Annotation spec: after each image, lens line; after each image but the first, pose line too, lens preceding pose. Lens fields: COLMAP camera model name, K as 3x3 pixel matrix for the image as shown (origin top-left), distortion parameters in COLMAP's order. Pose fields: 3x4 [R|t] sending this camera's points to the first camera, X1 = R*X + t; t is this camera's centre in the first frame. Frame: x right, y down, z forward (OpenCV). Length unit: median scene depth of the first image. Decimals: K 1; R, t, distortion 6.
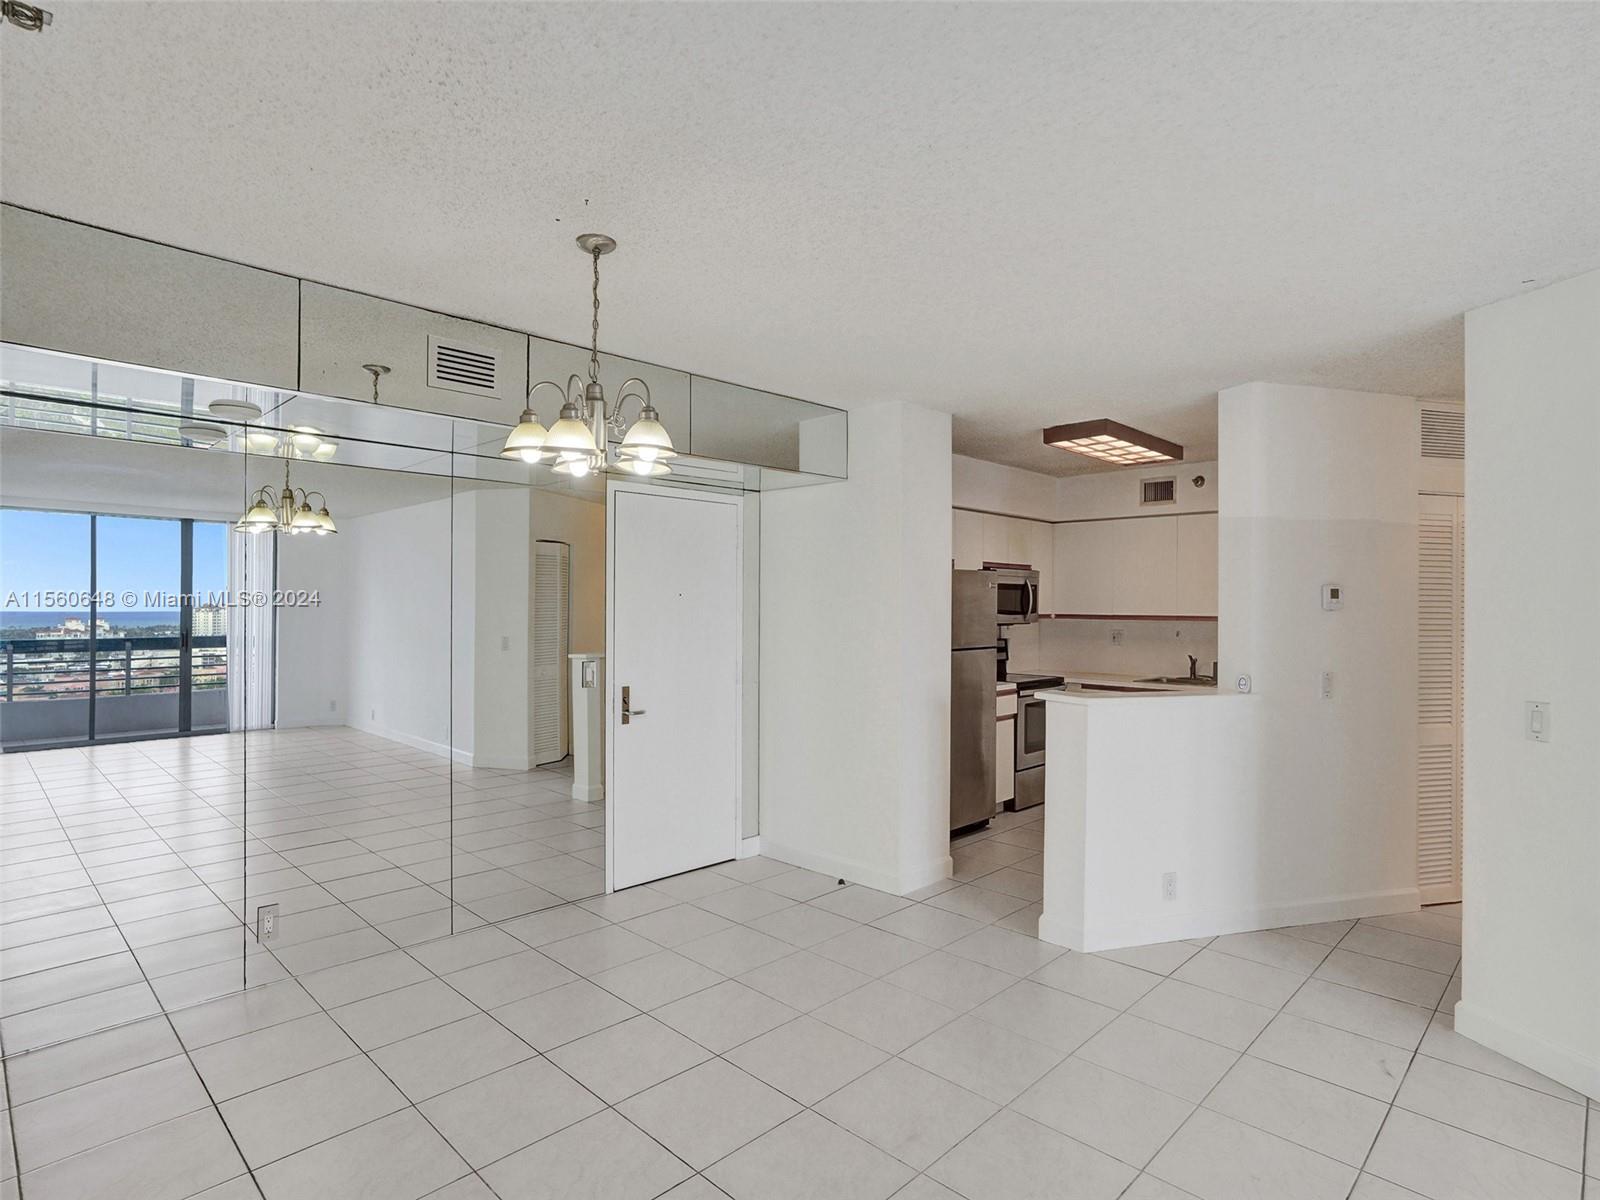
lens RADIAL K [[845.4, 0, 807.8], [0, 845.4, 609.1], [0, 0, 1]] dist [0.024613, 0.000886]
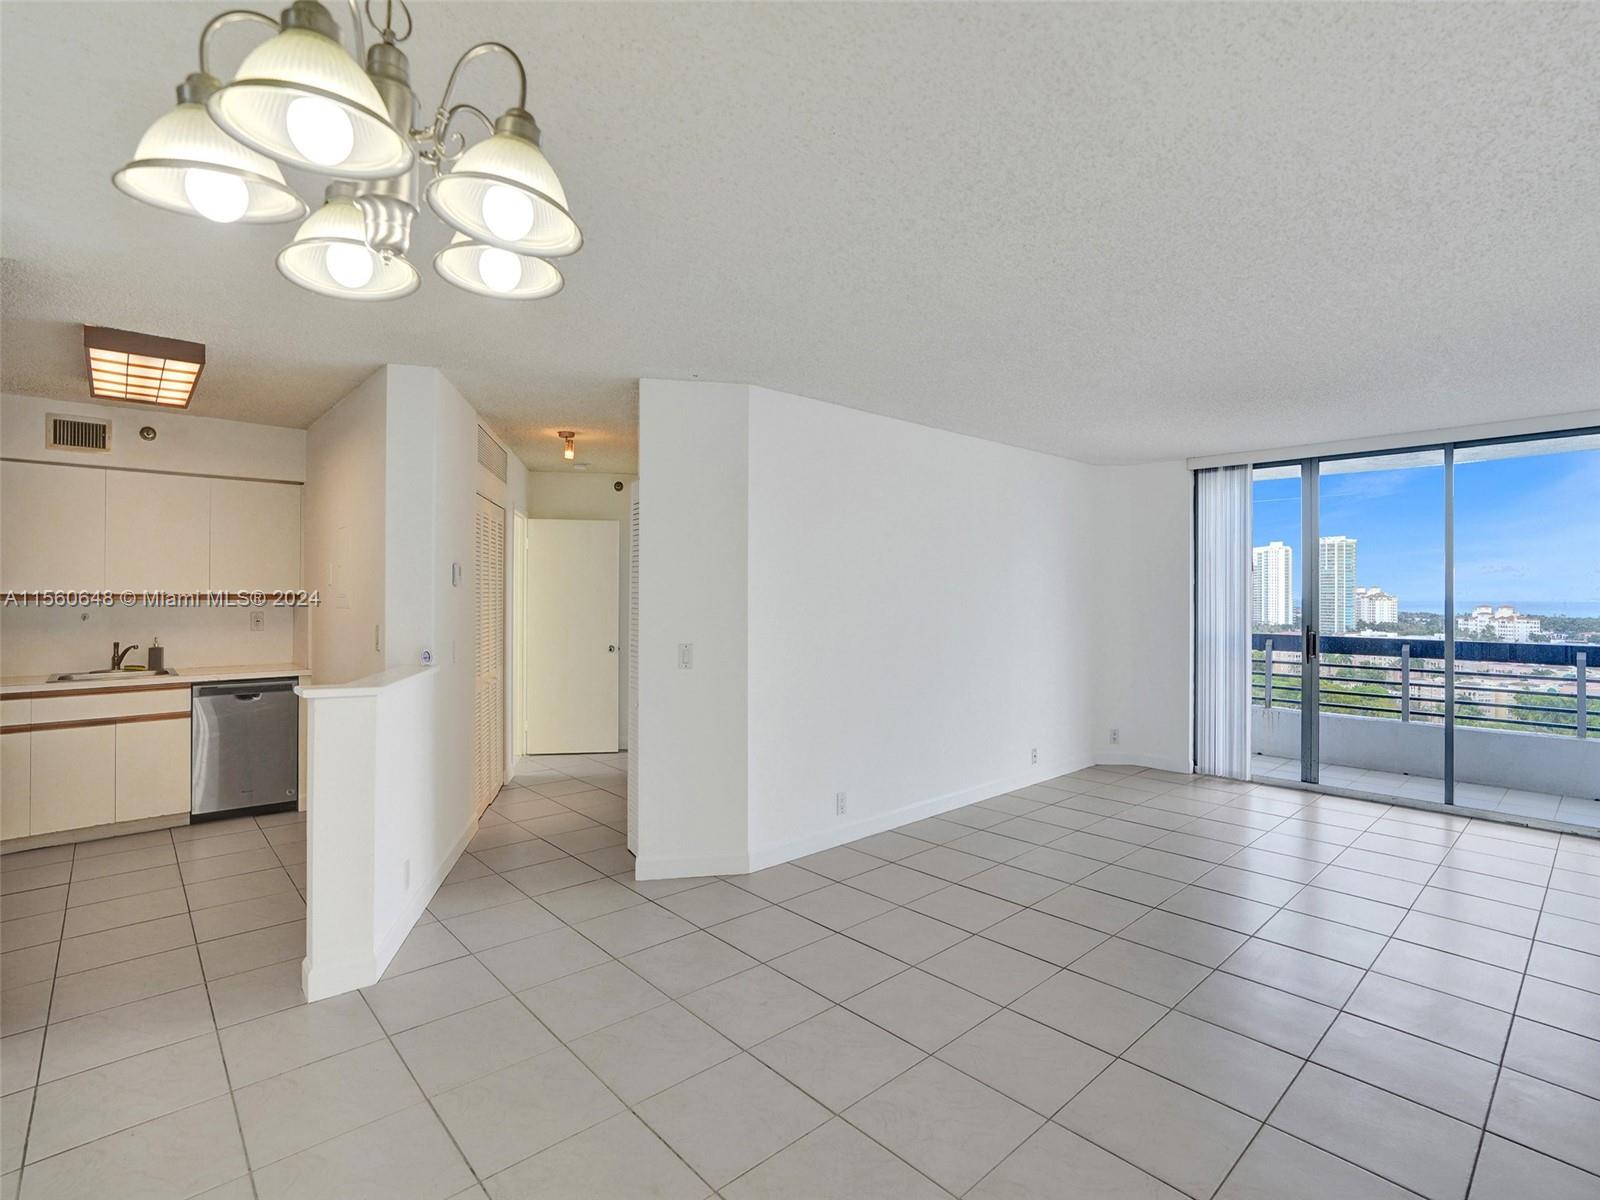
lens RADIAL K [[760.9, 0, 796.7], [0, 760.9, 577.1], [0, 0, 1]] dist [-0.028796, 0.013810]
pose [[0.054913, 0.010133, 0.998440, -0.233411], [-0.001740, 0.999948, -0.010052, -0.001596], [-0.998490, -0.001185, 0.054927, 0.296584]]
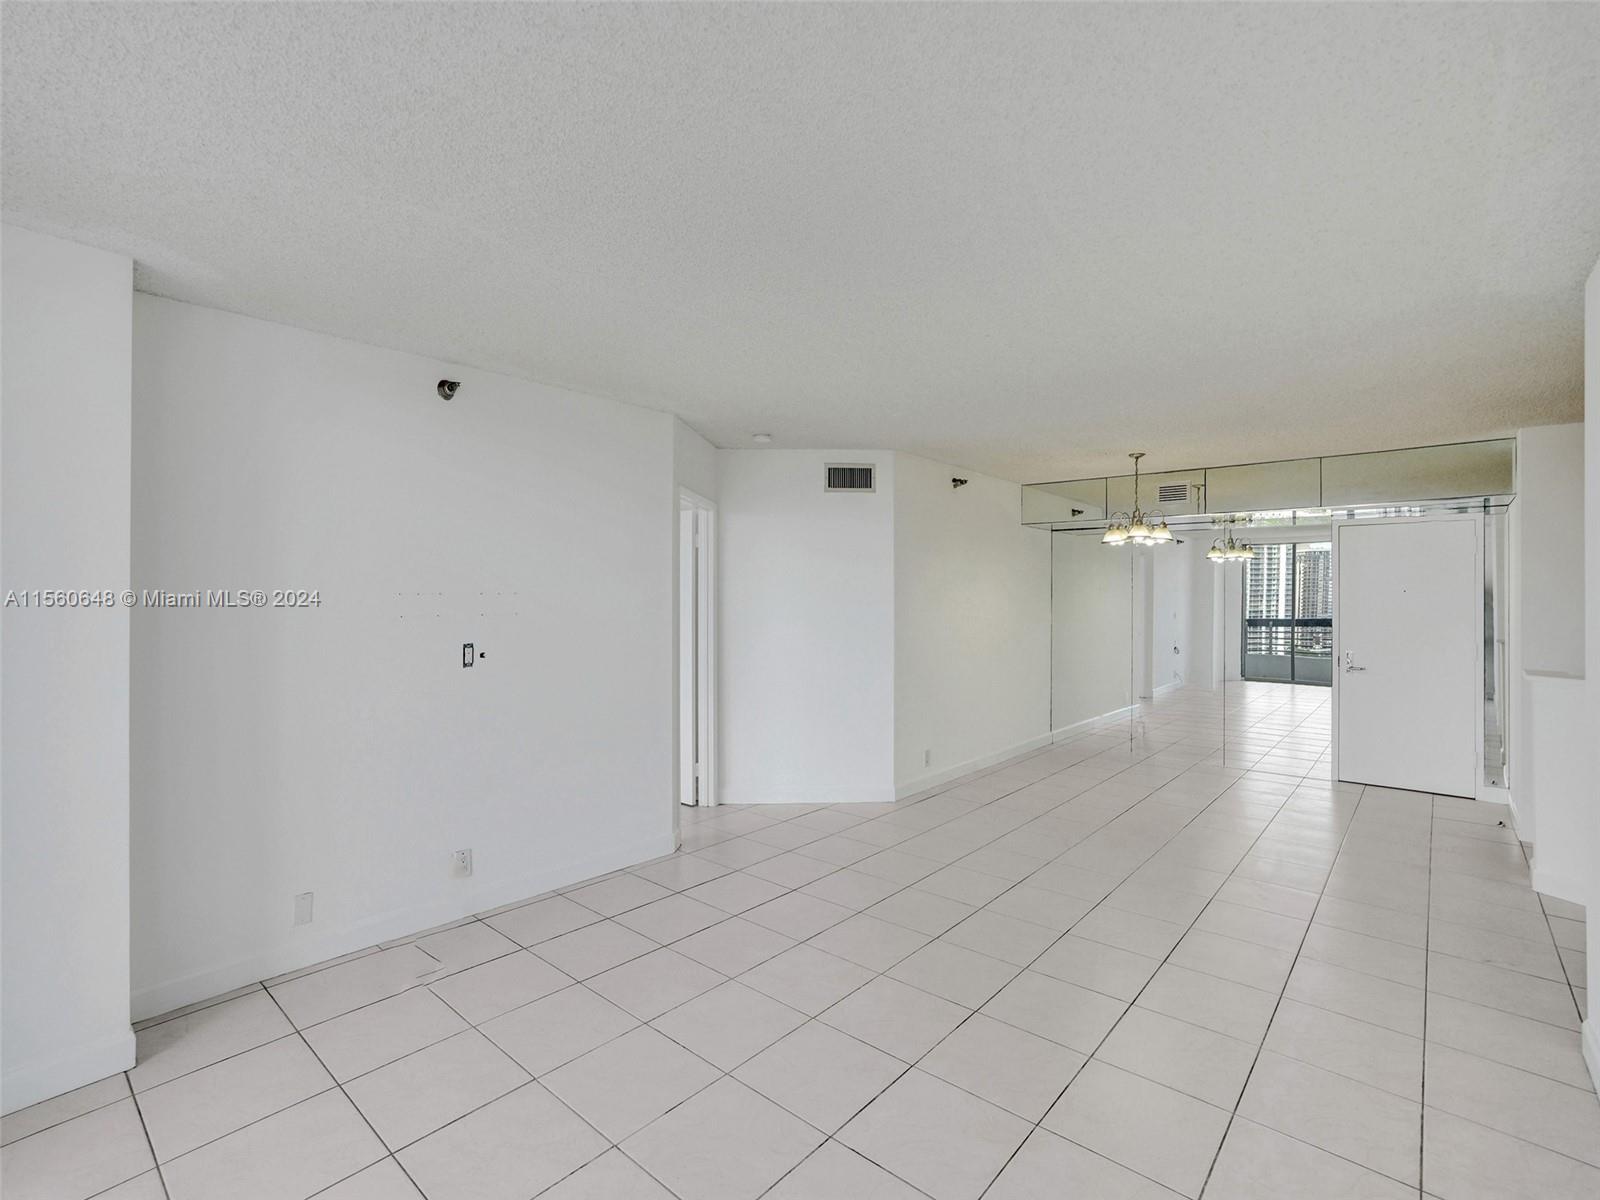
lens RADIAL K [[760.9, 0, 810.8], [0, 760.9, 599.2], [0, 0, 1]] dist [-0.028796, 0.013810]
pose [[0.075786, -0.002187, -0.997122, 0.755279], [-0.002827, 0.999993, -0.002408, 0.001604], [0.997120, 0.003001, 0.075779, -0.050297]]
